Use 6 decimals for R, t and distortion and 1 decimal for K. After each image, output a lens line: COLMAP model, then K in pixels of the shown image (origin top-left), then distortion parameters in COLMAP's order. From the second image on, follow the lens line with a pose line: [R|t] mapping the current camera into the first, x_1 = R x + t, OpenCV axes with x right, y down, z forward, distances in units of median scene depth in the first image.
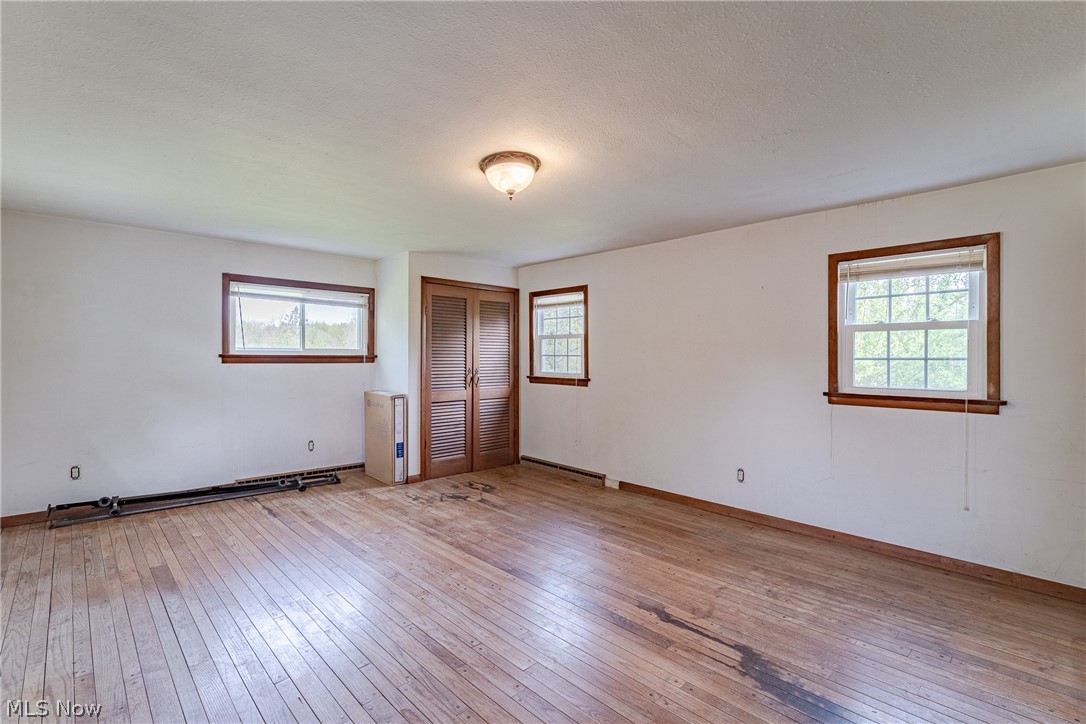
lens RADIAL K [[488.6, 0, 545.5], [0, 488.6, 362.2], [0, 0, 1]] dist [-0.000621, 0.000057]
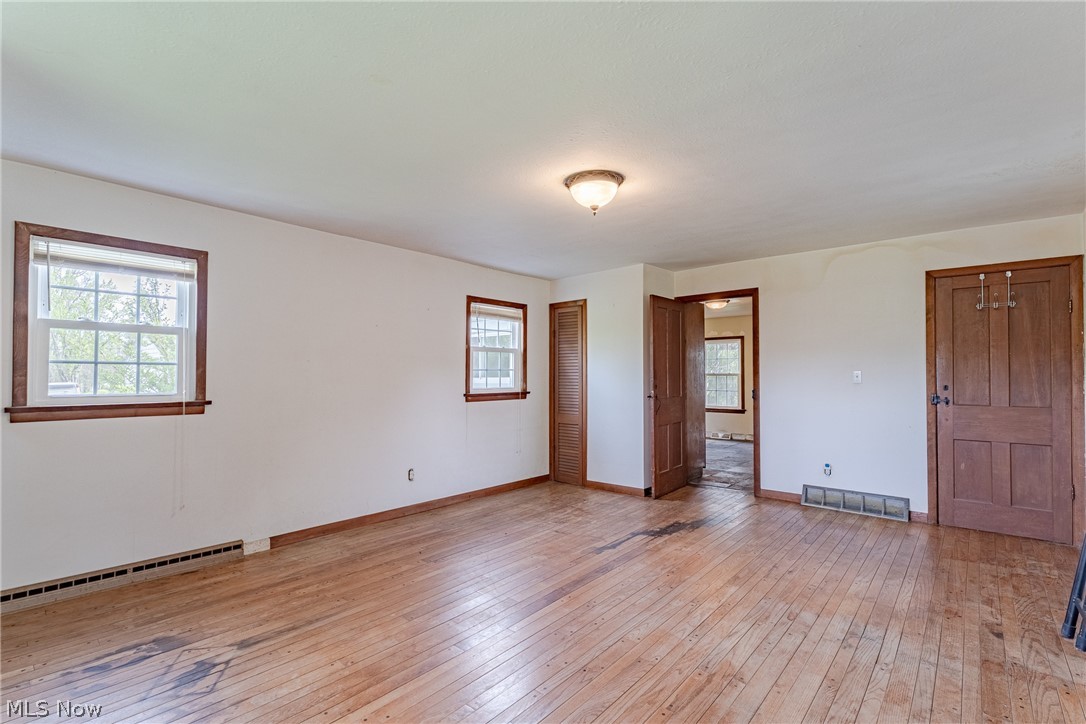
lens RADIAL K [[499.0, 0, 538.3], [0, 499.0, 362.5], [0, 0, 1]] dist [0.037267, -0.000126]
pose [[-0.073288, 0.007983, 0.997279, -0.685168], [-0.006872, 0.999940, -0.008509, -0.013324], [-0.997287, -0.007477, -0.073229, 0.721608]]
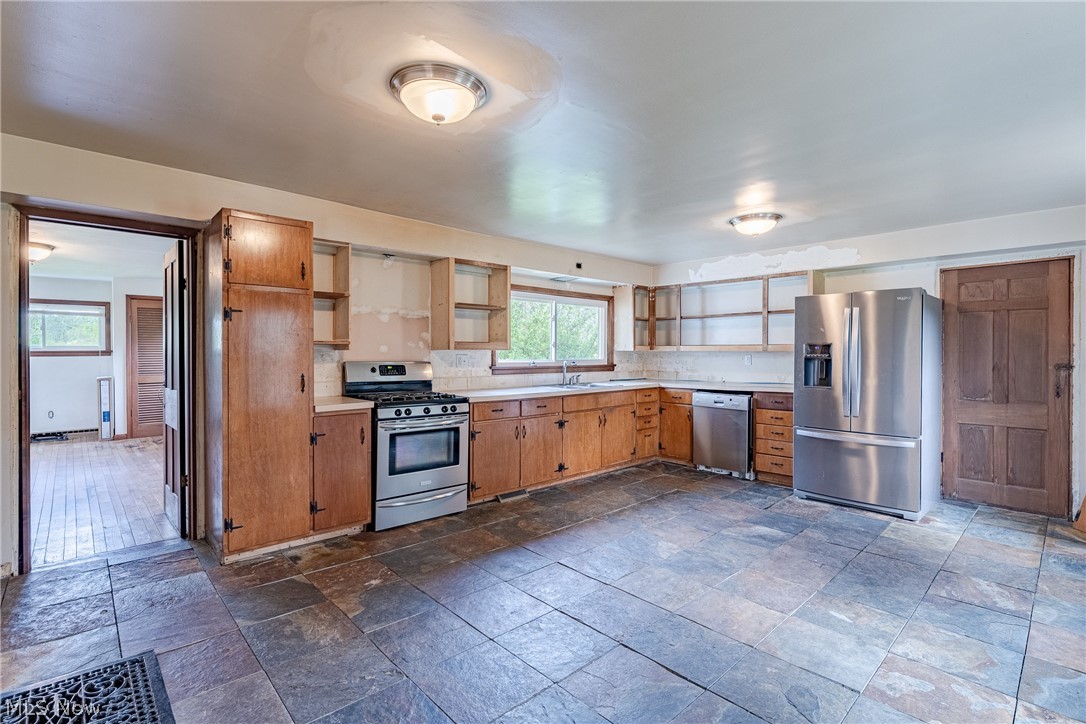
lens RADIAL K [[500.5, 0, 543.7], [0, 500.5, 357.8], [0, 0, 1]] dist [0.001508, 0.000425]
pose [[0.999743, -0.003833, -0.022327, 1.110035], [0.004129, 0.999904, 0.013213, -0.007609], [0.022274, -0.013301, 0.999663, -0.482443]]
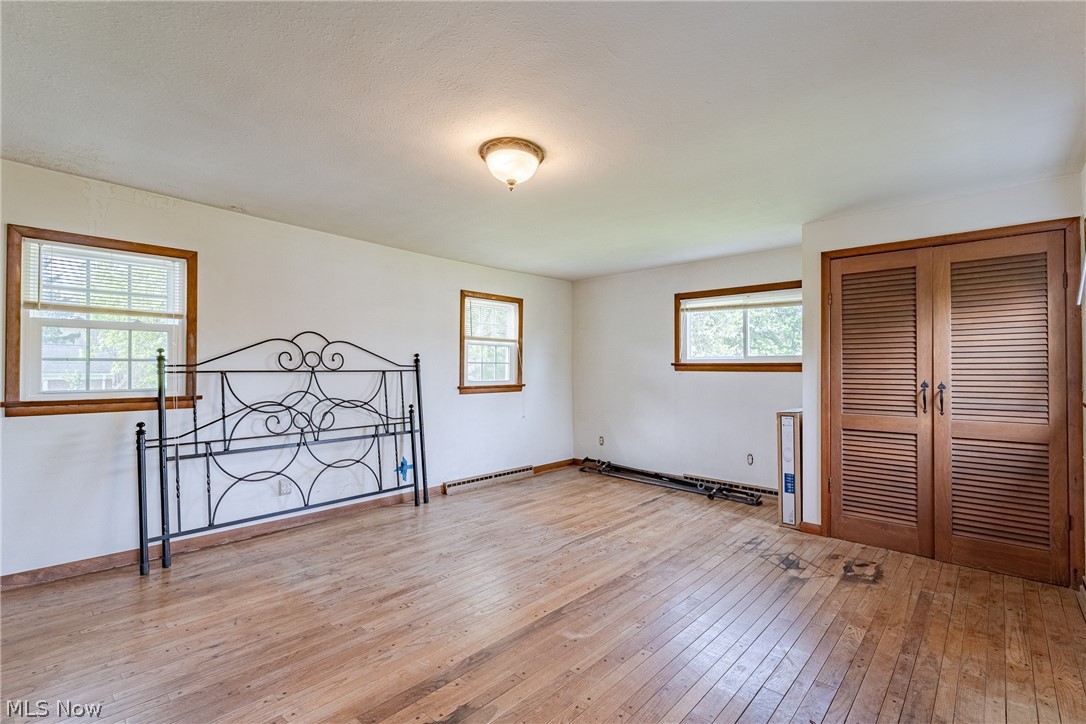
lens RADIAL K [[508.7, 0, 530.7], [0, 508.7, 362.3], [0, 0, 1]] dist [0.009962, -0.000448]
pose [[0.035979, -0.014056, -0.999254, 0.547162], [-0.001606, 0.999899, -0.014123, -0.001133], [0.999351, 0.002113, 0.035952, 0.603977]]
